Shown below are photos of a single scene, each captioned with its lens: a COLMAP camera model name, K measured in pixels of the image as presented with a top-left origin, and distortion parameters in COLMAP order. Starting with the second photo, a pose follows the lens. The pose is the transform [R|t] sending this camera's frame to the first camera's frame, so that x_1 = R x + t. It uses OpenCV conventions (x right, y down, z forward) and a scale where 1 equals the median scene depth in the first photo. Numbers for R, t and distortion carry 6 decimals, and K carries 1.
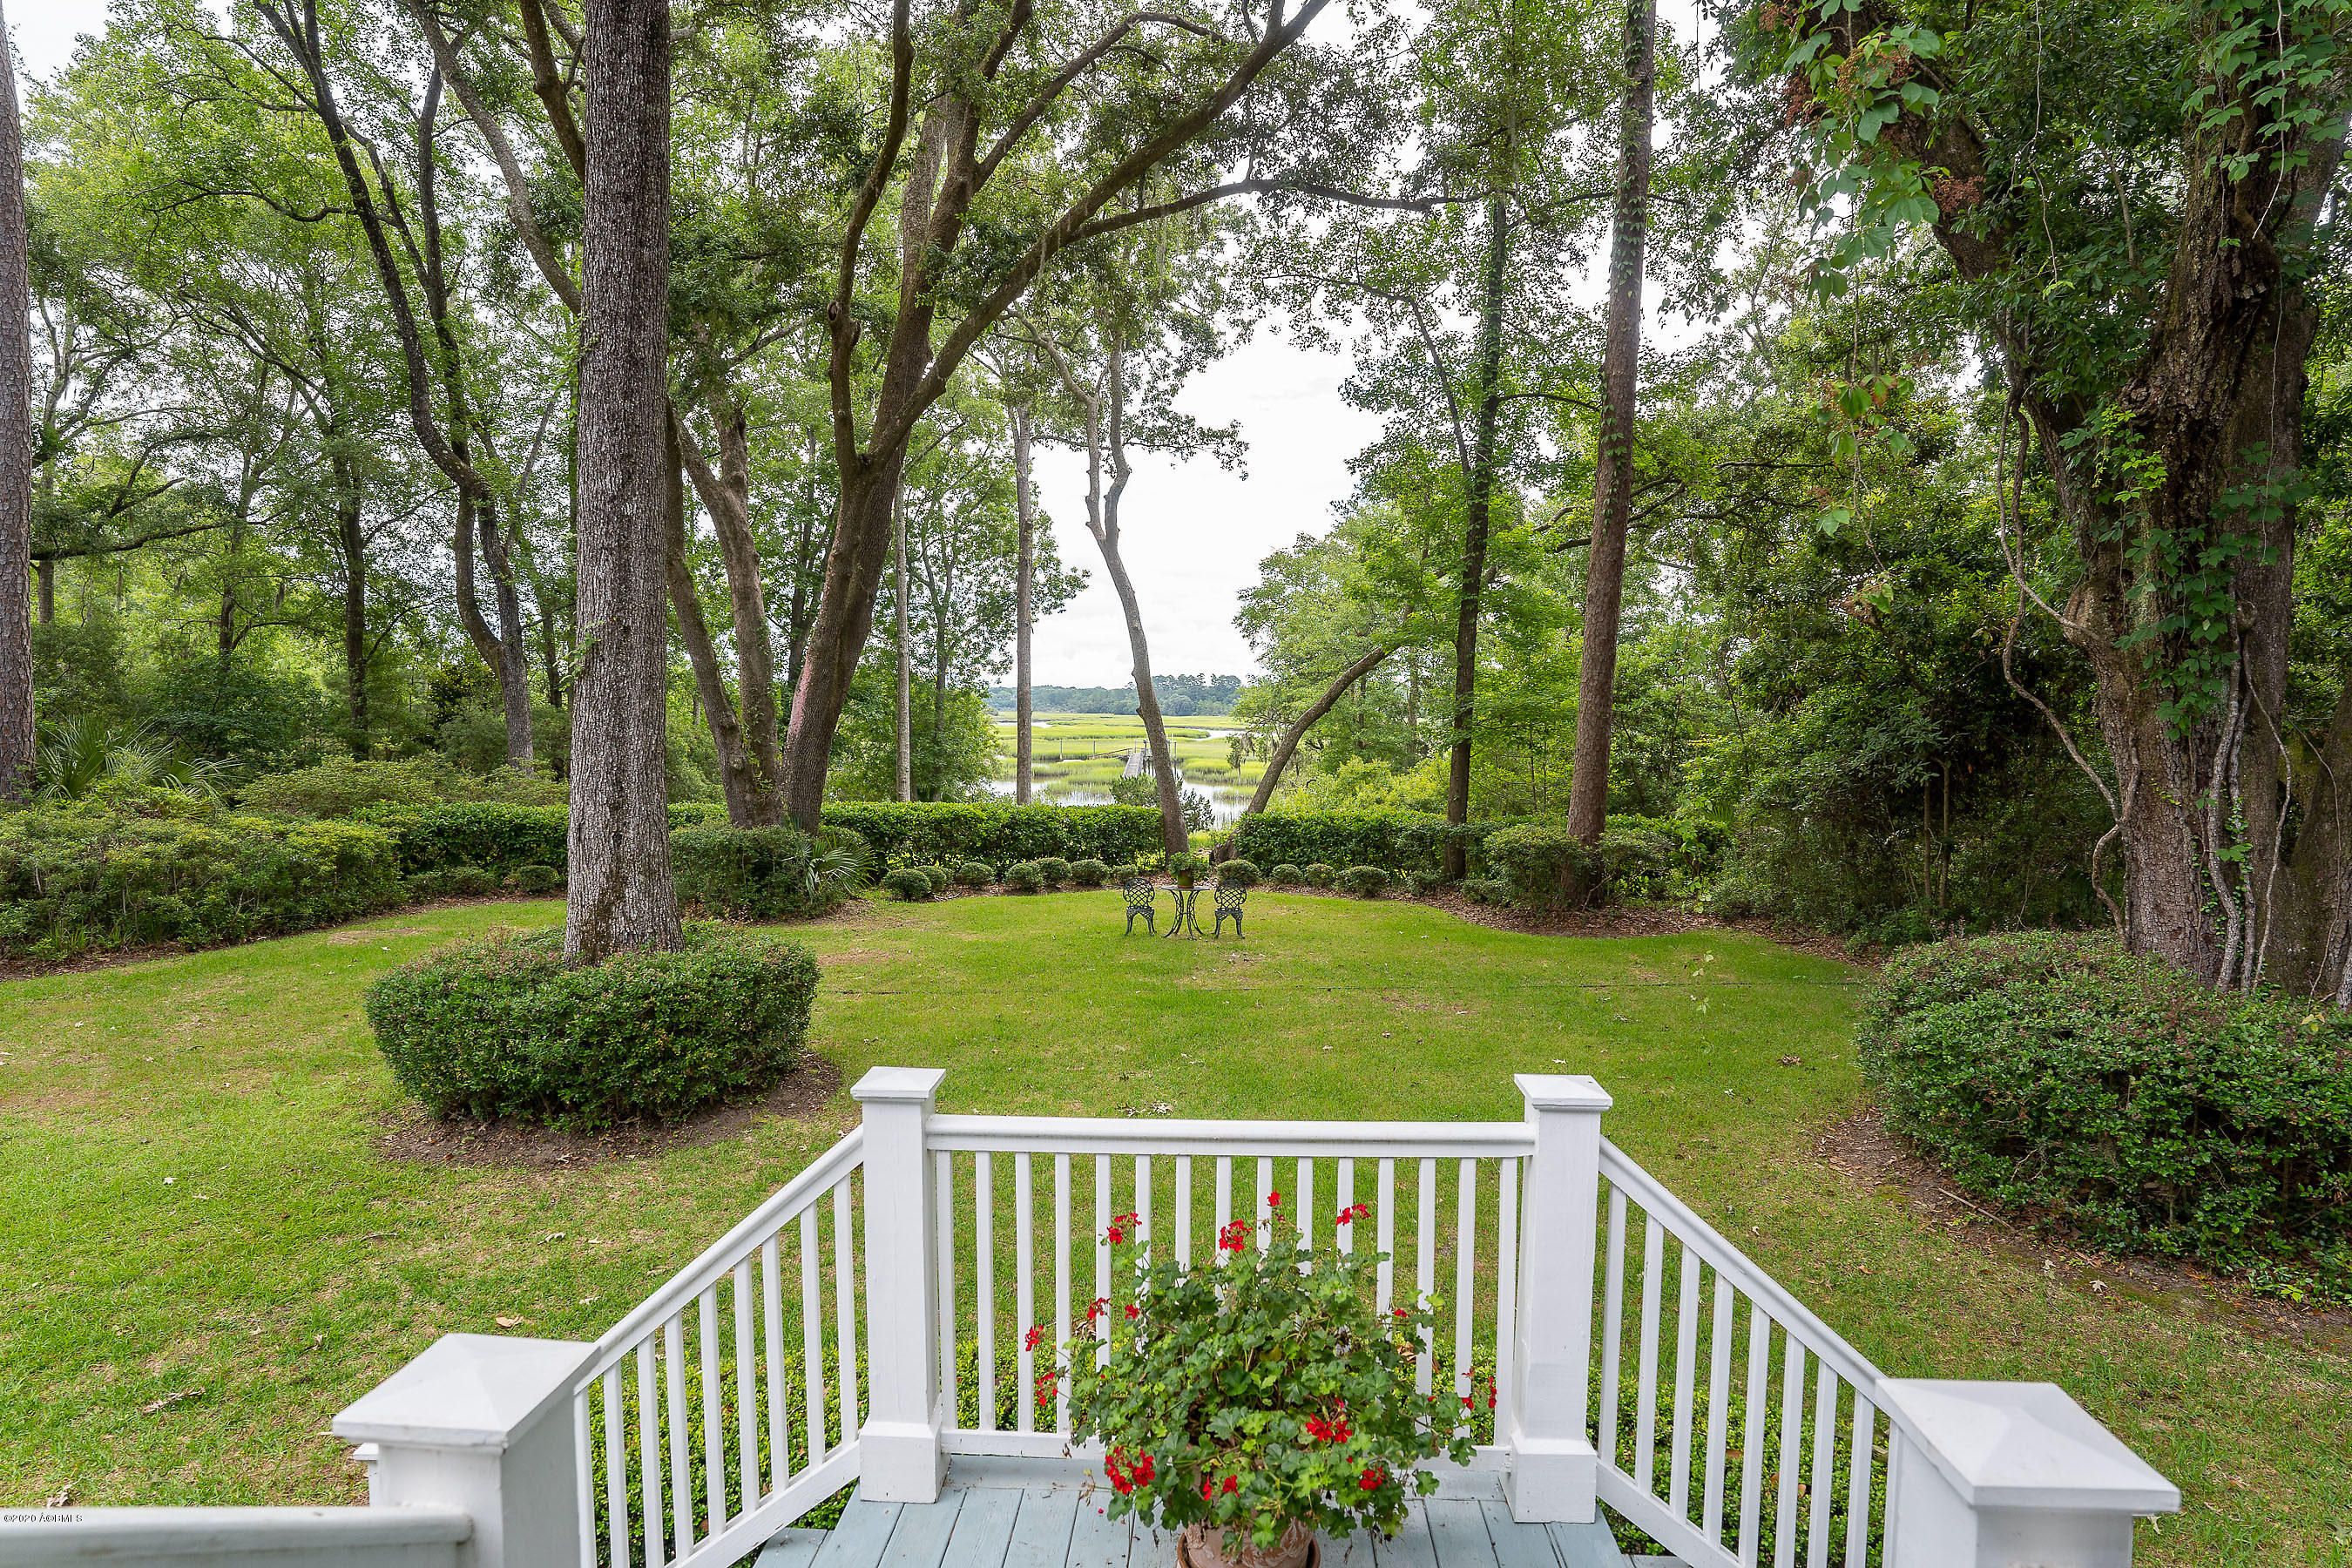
lens RADIAL K [[1249.5, 0, 1179.7], [0, 1249.5, 754.5], [0, 0, 1]] dist [-0.038060, -0.000155]
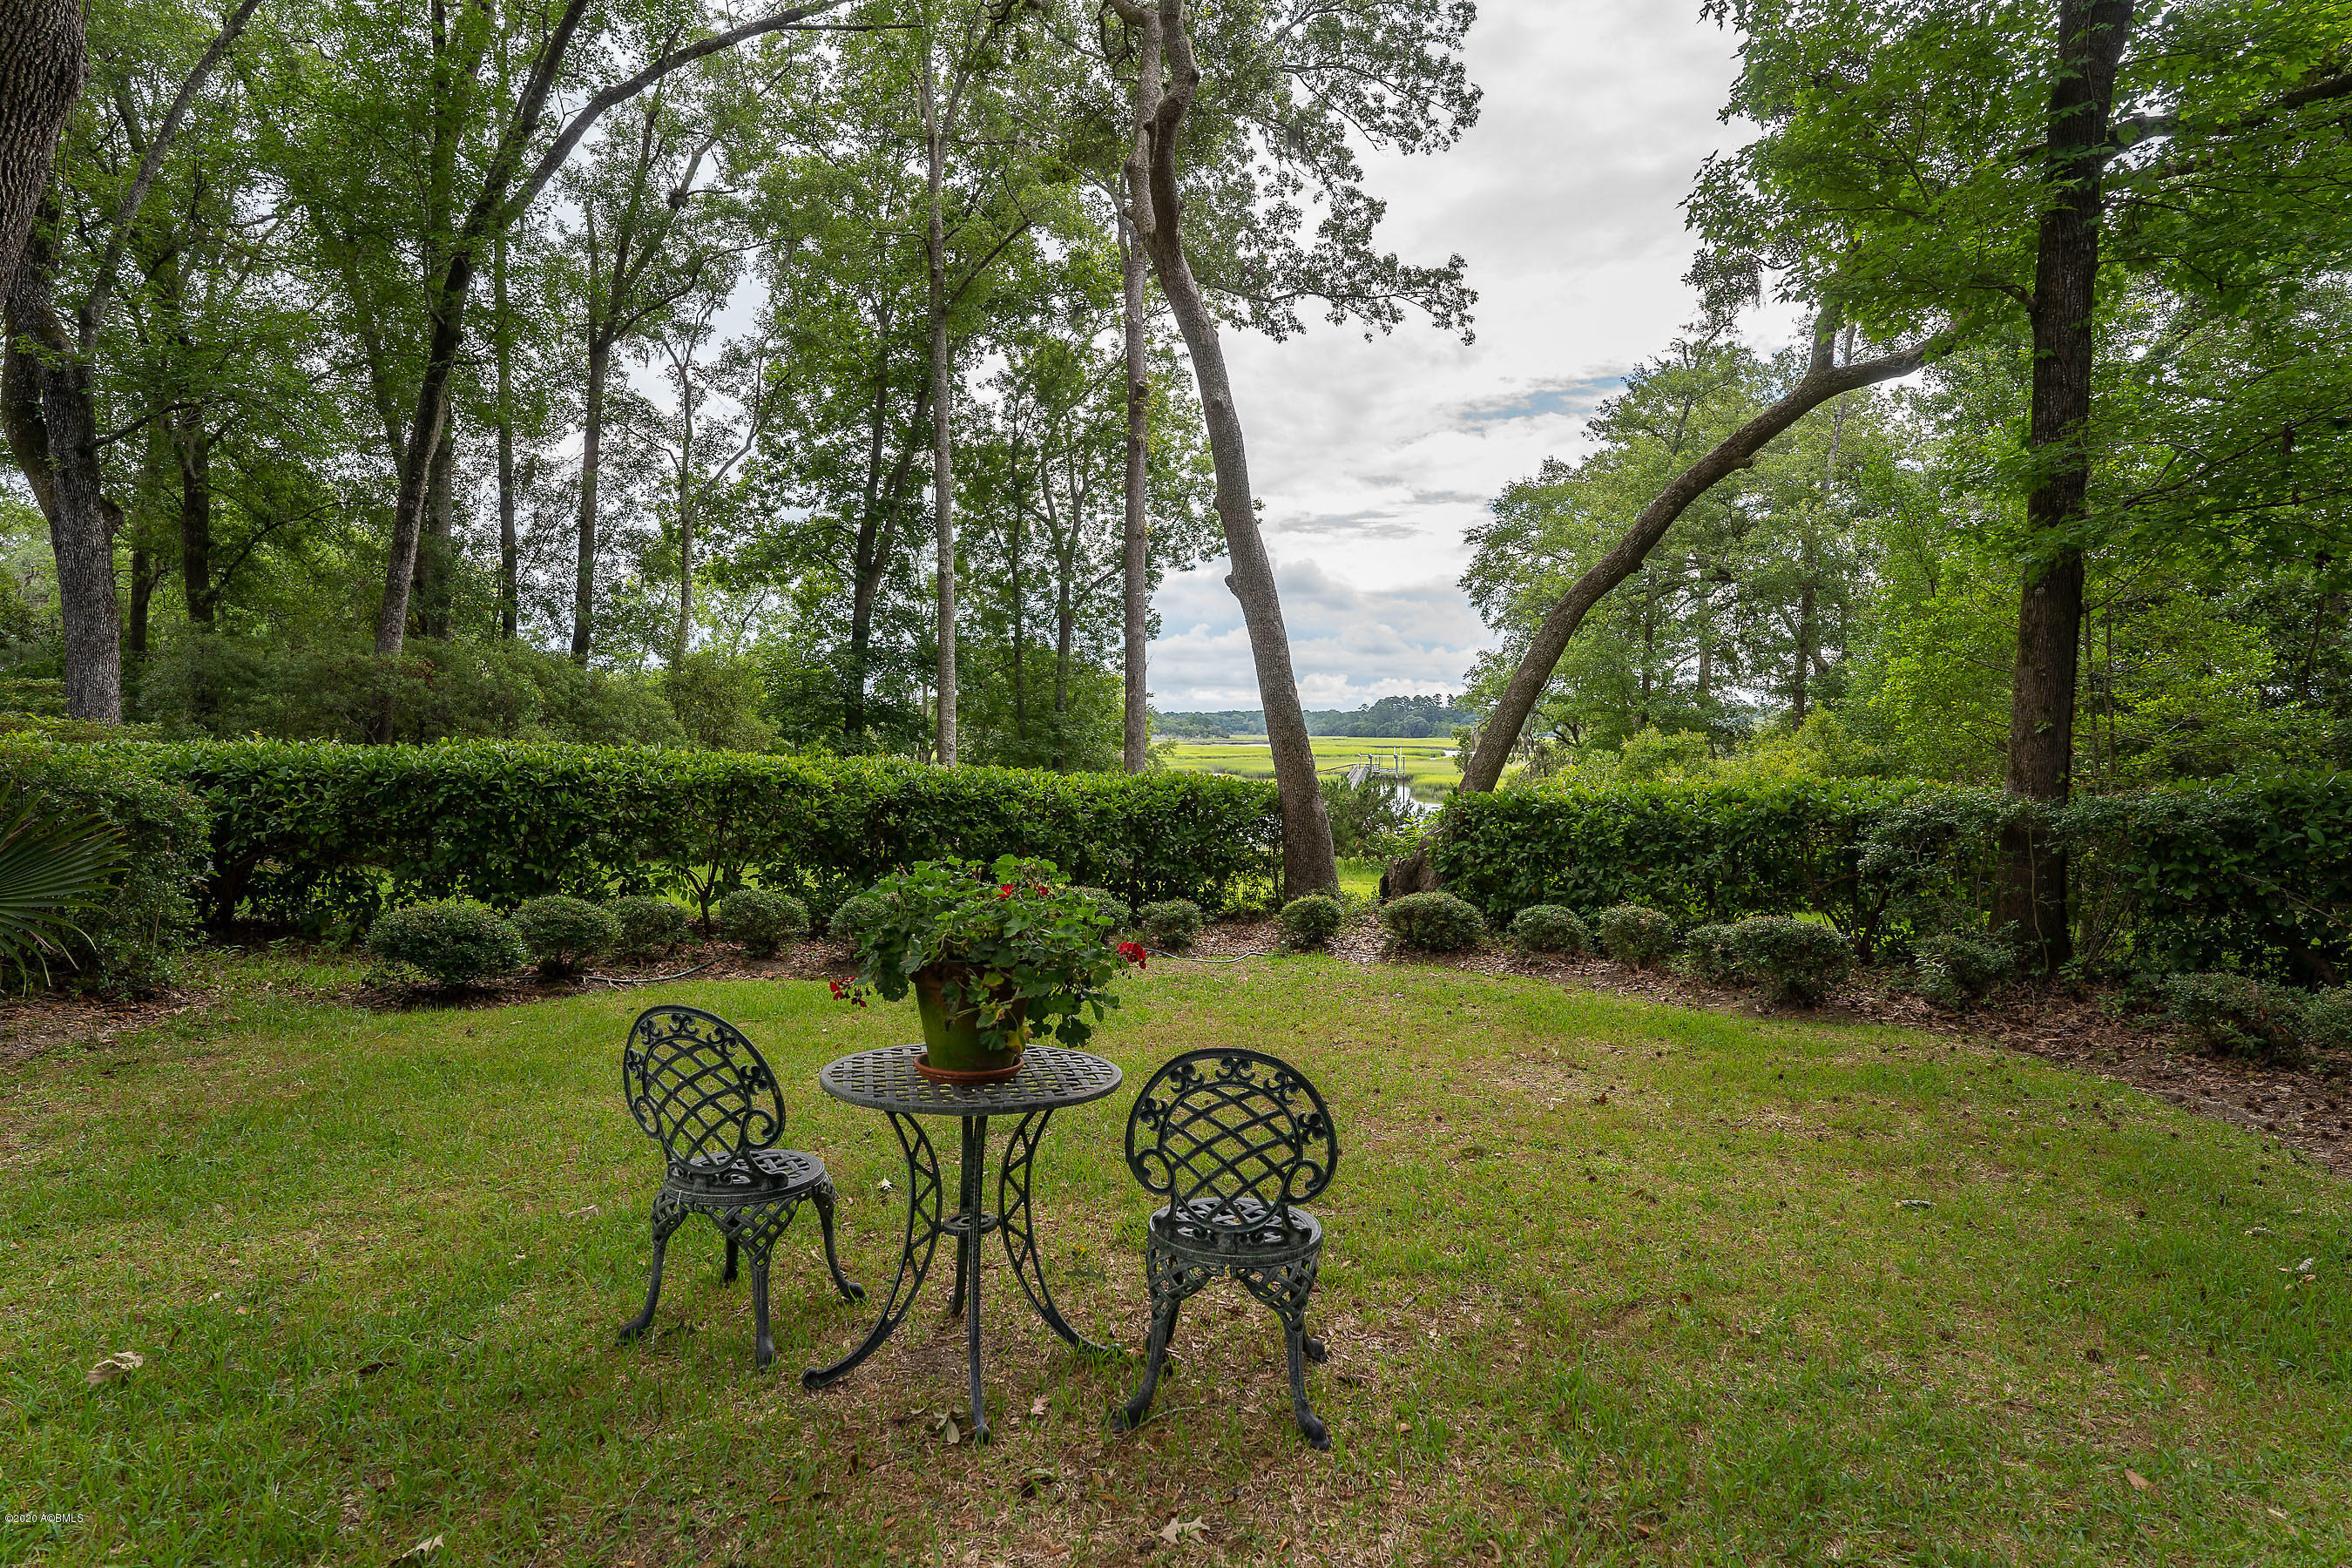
lens RADIAL K [[1249.5, 0, 1179.7], [0, 1249.5, 754.5], [0, 0, 1]] dist [-0.038060, -0.000155]
pose [[0.982522, -0.003224, -0.186118, 0.024407], [-0.000280, 0.999823, -0.018795, 0.026206], [0.186146, 0.018518, 0.982348, 0.328189]]
